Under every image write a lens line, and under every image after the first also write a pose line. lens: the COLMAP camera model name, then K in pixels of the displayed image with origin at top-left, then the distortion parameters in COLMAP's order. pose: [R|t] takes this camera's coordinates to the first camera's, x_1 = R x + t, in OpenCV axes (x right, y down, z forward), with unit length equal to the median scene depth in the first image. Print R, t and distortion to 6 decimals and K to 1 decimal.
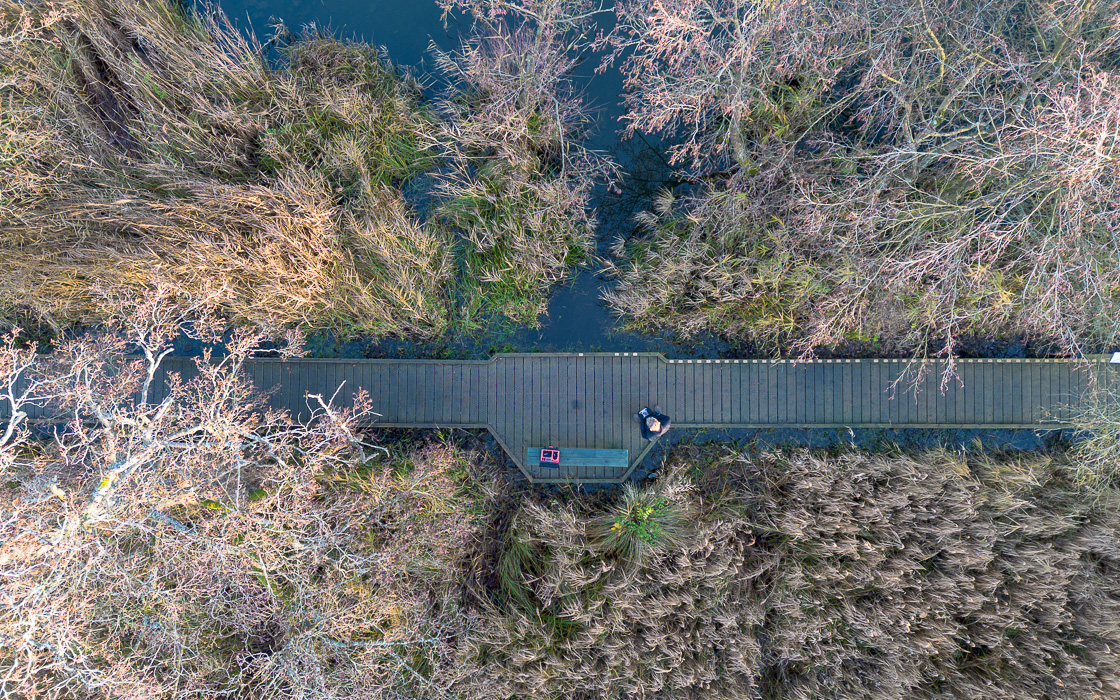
lens RADIAL K [[770.7, 0, 559.5], [0, 770.7, 352.0], [0, 0, 1]] dist [0.016094, 0.001036]
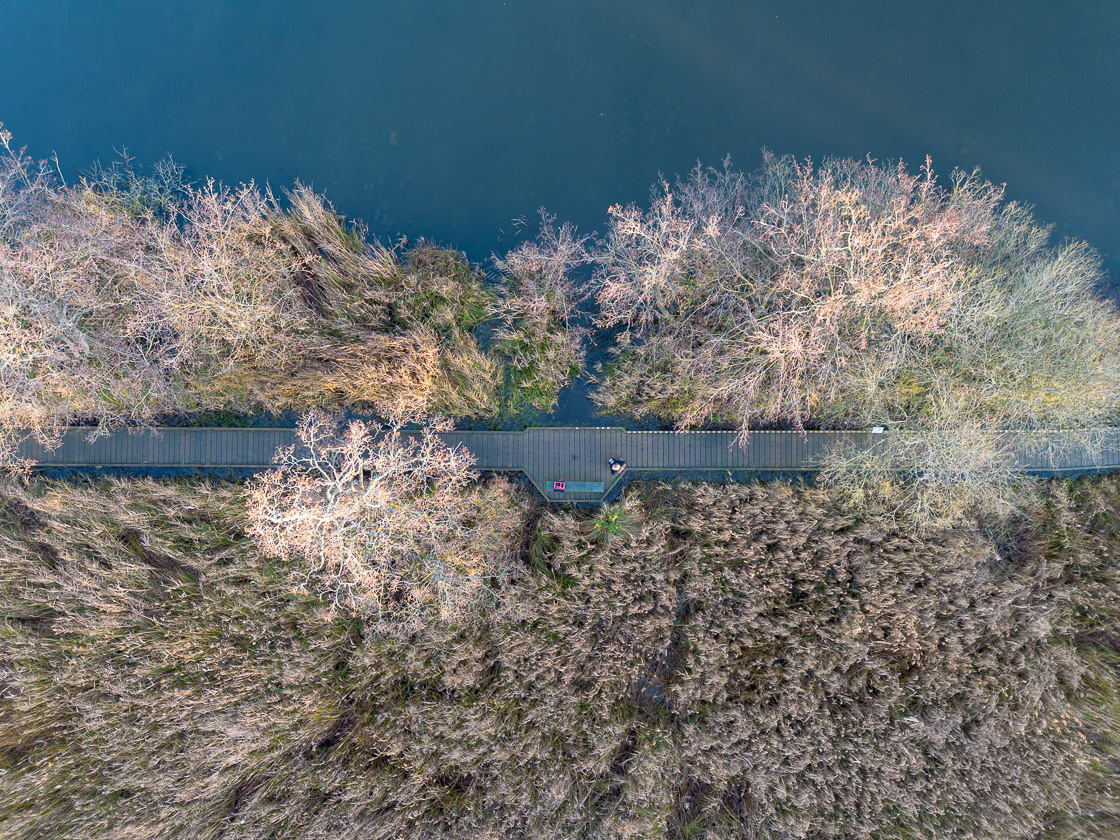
lens RADIAL K [[786.3, 0, 567.8], [0, 786.3, 422.9], [0, 0, 1]] dist [0.043030, -0.032834]
pose [[0.999994, -0.000380, 0.003478, 0.000967], [0.000376, 0.999999, 0.001216, -0.011327], [-0.003479, -0.001214, 0.999993, -0.805398]]
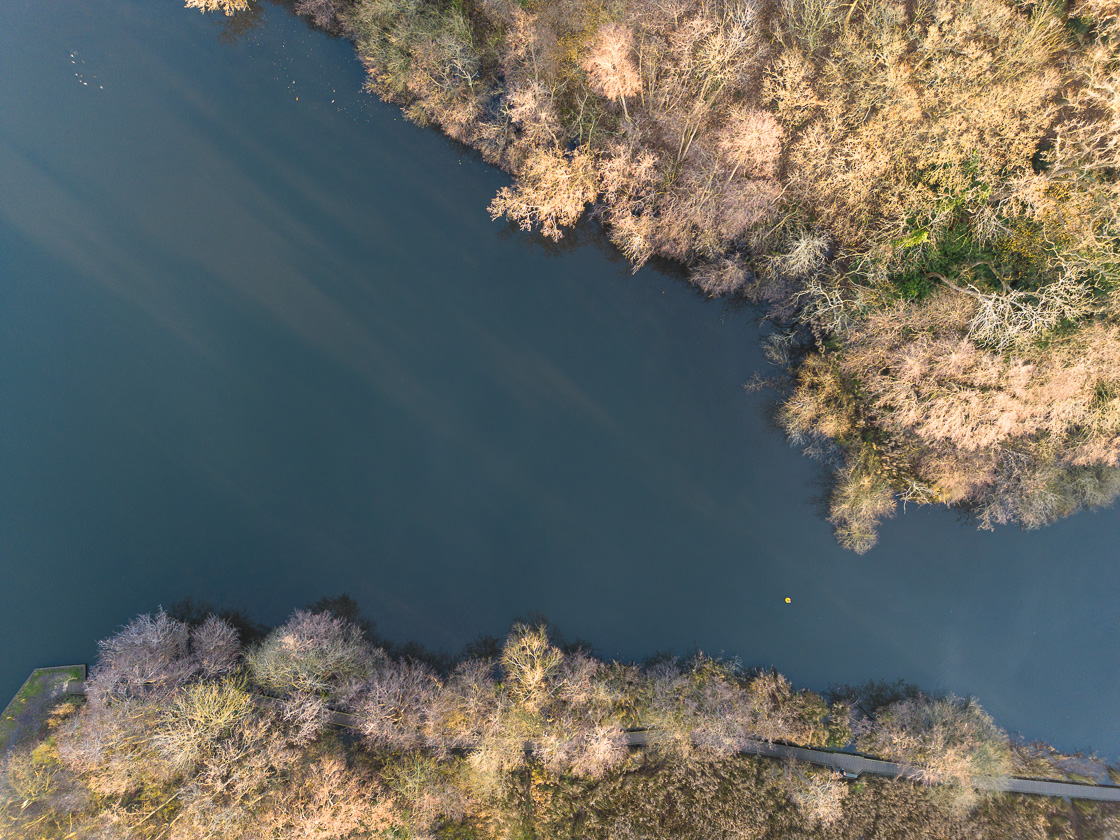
lens RADIAL K [[786.3, 0, 556.3], [0, 786.3, 421.1], [0, 0, 1]] dist [0.043030, -0.032834]
pose [[0.990395, 0.138256, 0.001763, -2.605553], [-0.138236, 0.990361, -0.008695, -2.207109], [-0.002949, 0.008368, 0.999961, -5.160155]]
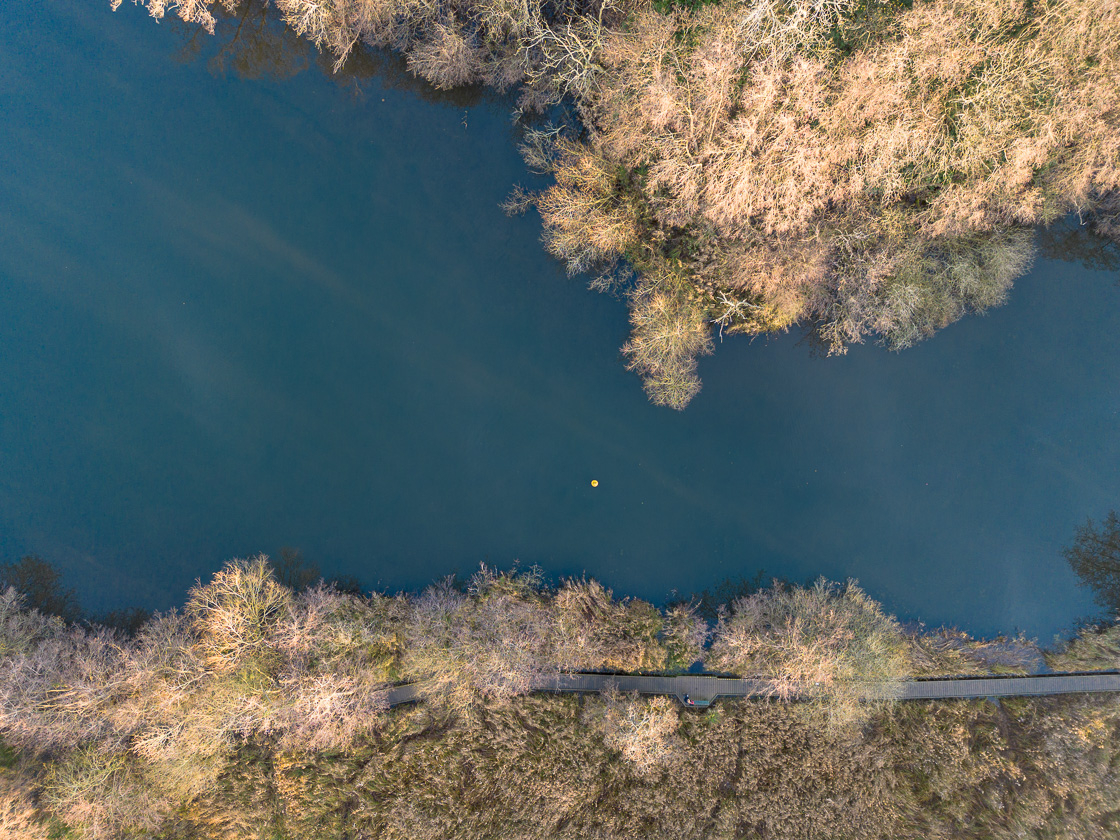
lens RADIAL K [[786.3, 0, 548.7], [0, 786.3, 415.3], [0, 0, 1]] dist [0.043030, -0.032834]
pose [[0.999841, 0.016356, 0.007149, -0.899520], [-0.016307, 0.999844, -0.006791, -1.481863], [-0.007259, 0.006674, 0.999951, -3.584310]]
